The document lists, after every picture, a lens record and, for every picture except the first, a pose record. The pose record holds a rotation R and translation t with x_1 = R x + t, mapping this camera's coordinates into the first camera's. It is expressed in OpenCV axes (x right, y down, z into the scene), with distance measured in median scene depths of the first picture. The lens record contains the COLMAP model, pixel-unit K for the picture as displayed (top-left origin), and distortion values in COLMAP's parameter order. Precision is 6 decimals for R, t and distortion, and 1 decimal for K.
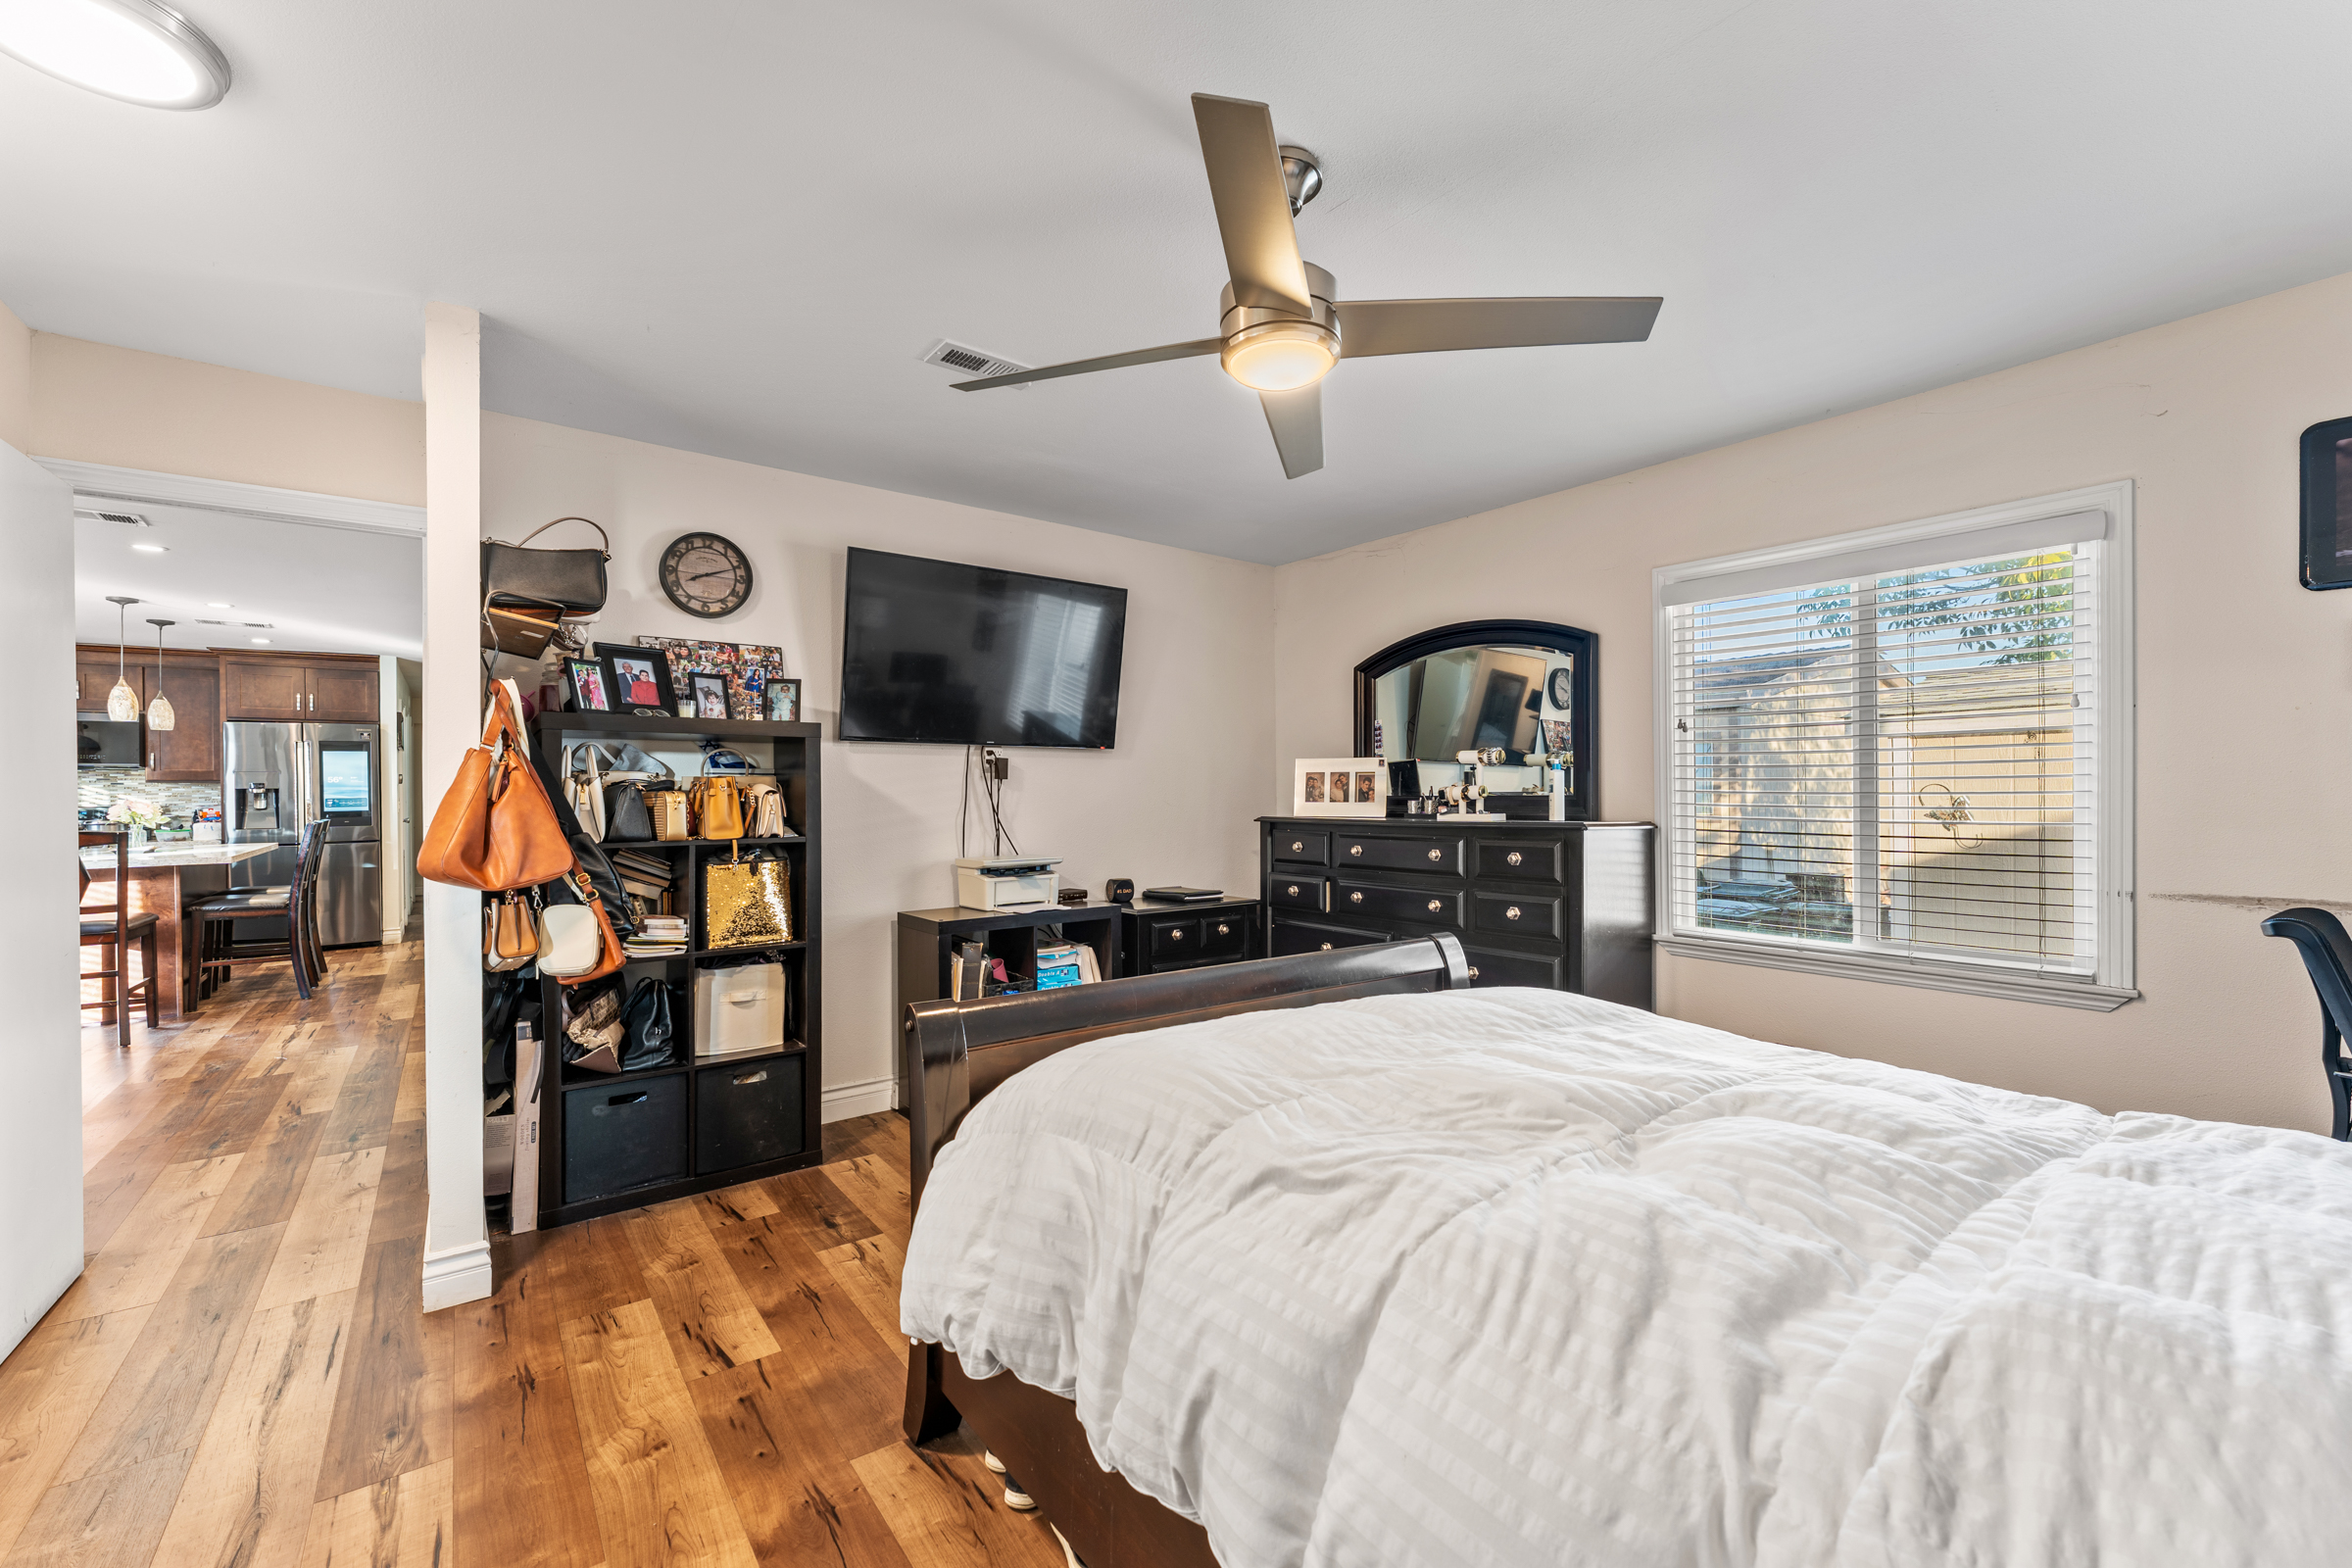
lens RADIAL K [[950.3, 0, 1167.3], [0, 950.3, 789.5], [0, 0, 1]] dist [-0.003035, 0.000385]
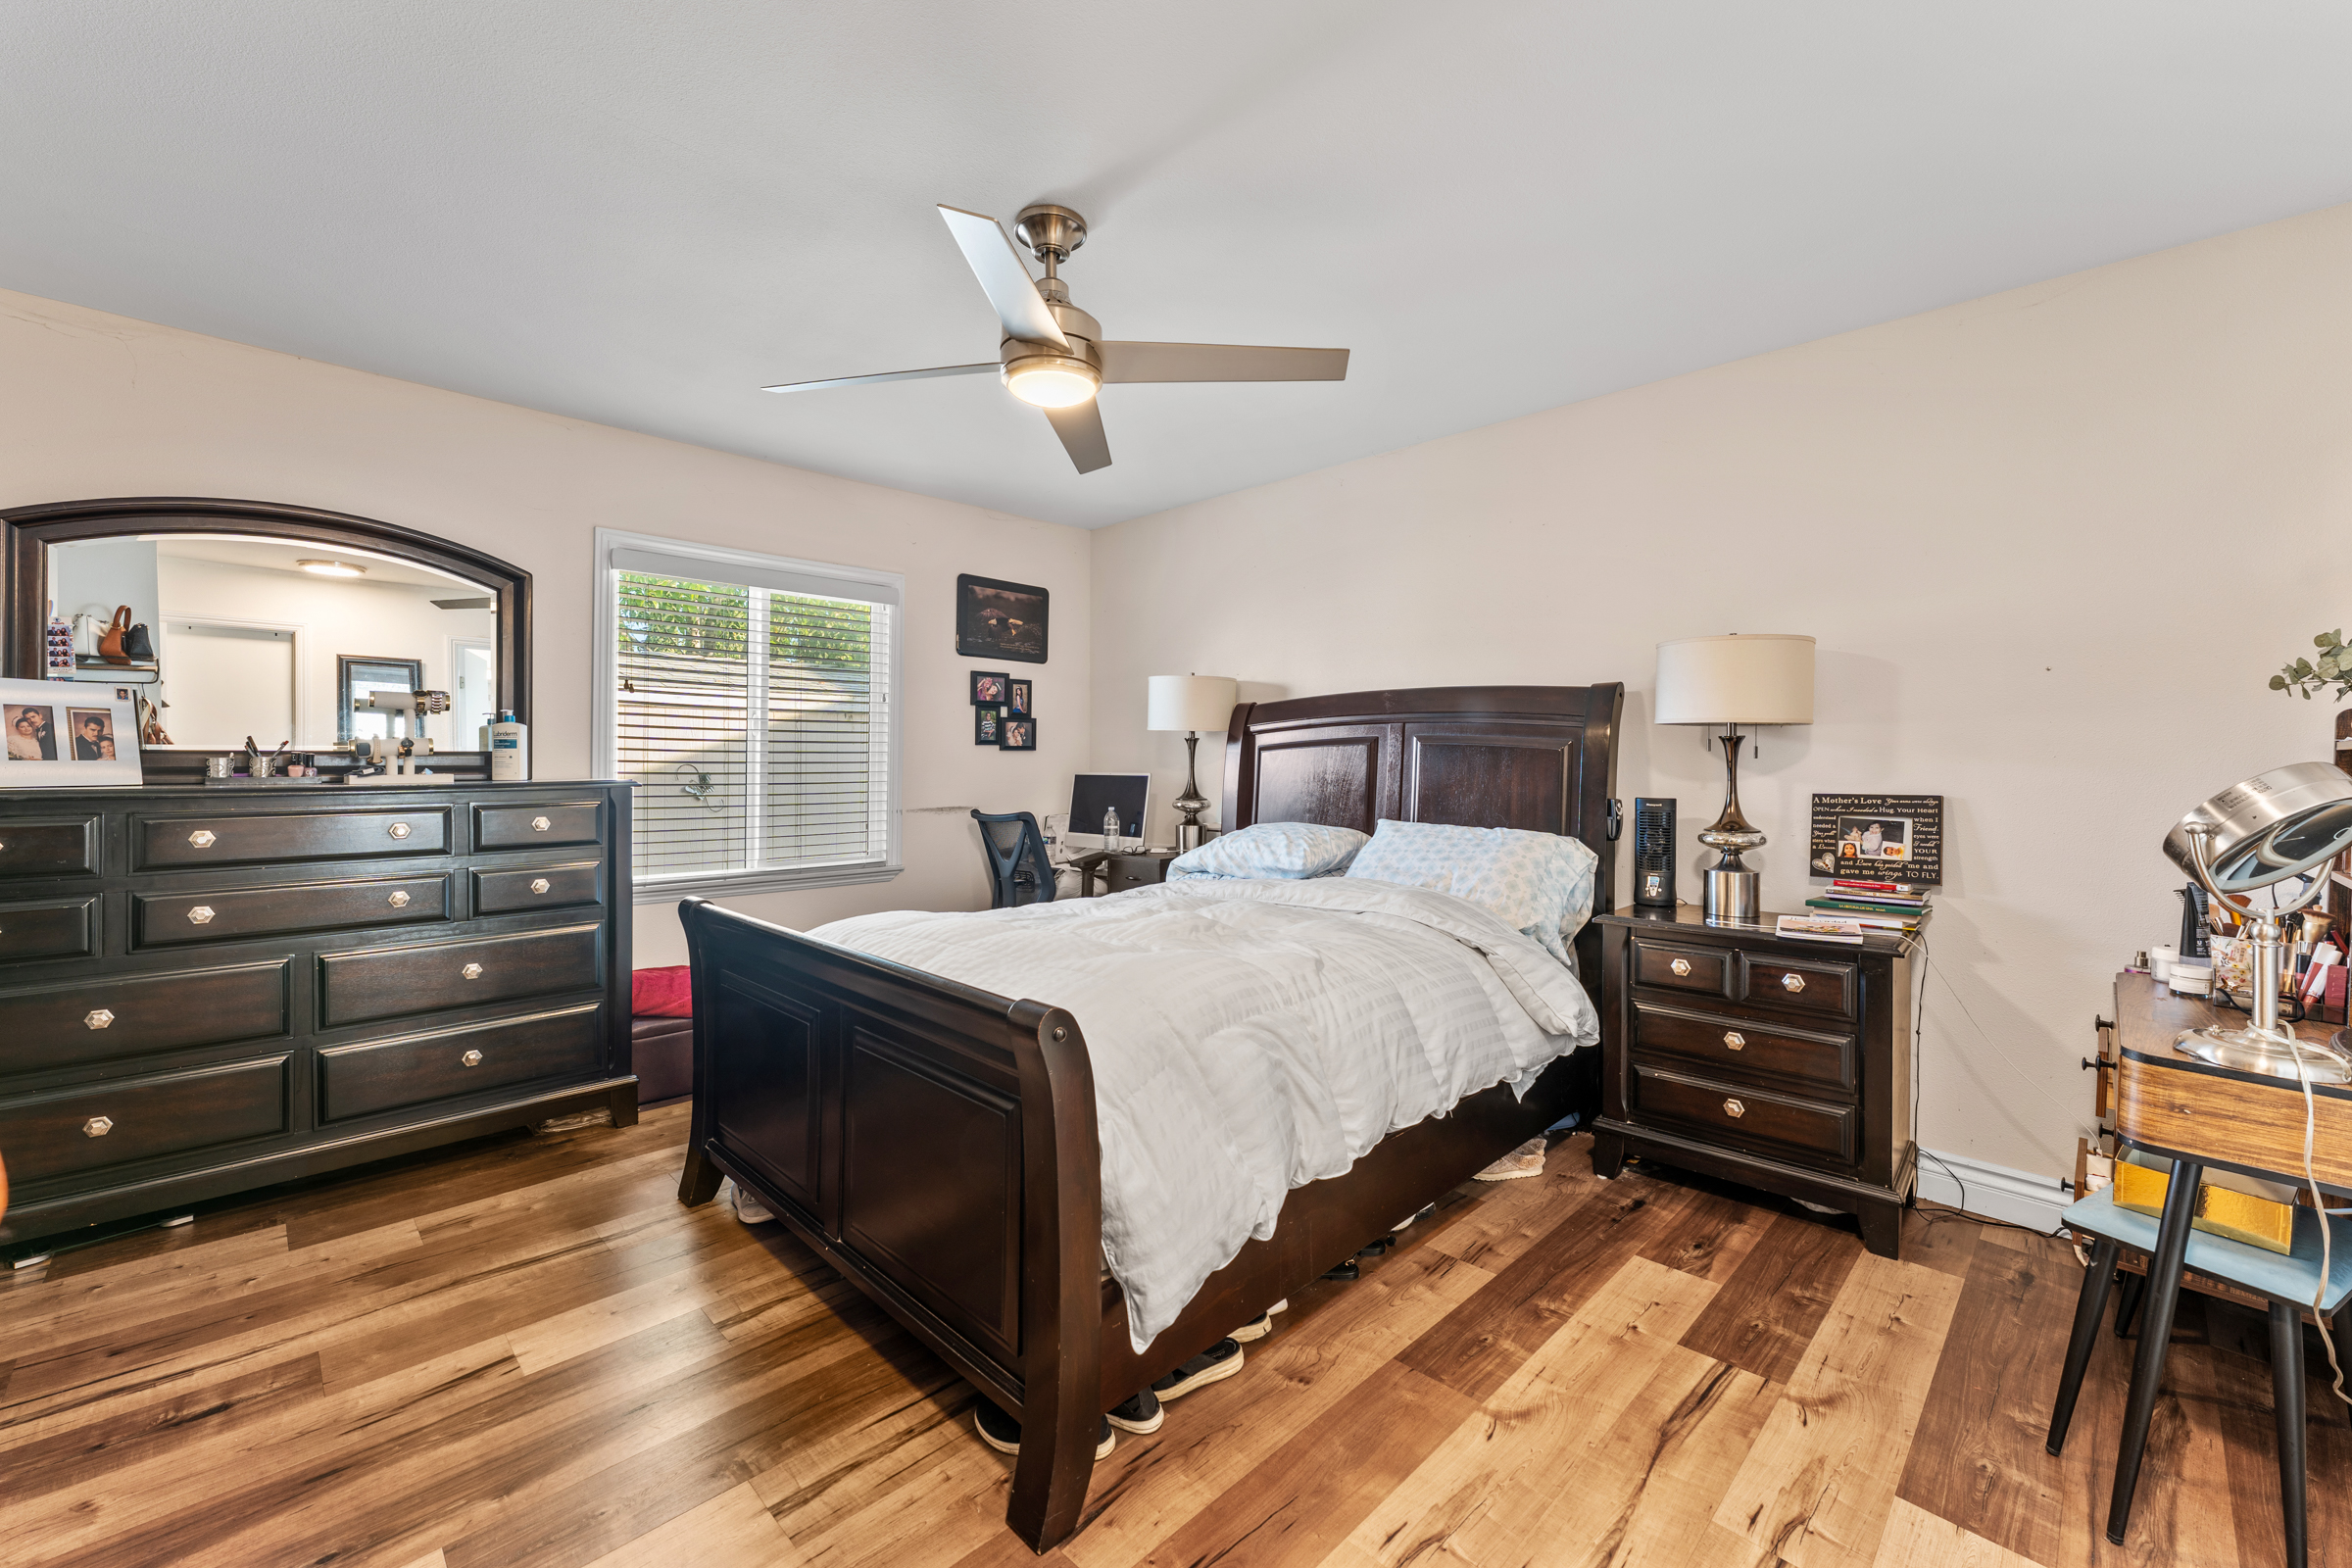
lens RADIAL K [[950.3, 0, 1168.2], [0, 950.3, 774.0], [0, 0, 1]] dist [-0.003035, 0.000385]
pose [[-0.156415, -0.021350, 0.987461, -0.567607], [-0.017429, 0.999670, 0.018853, -0.000592], [-0.987538, -0.014262, -0.156735, 0.547513]]
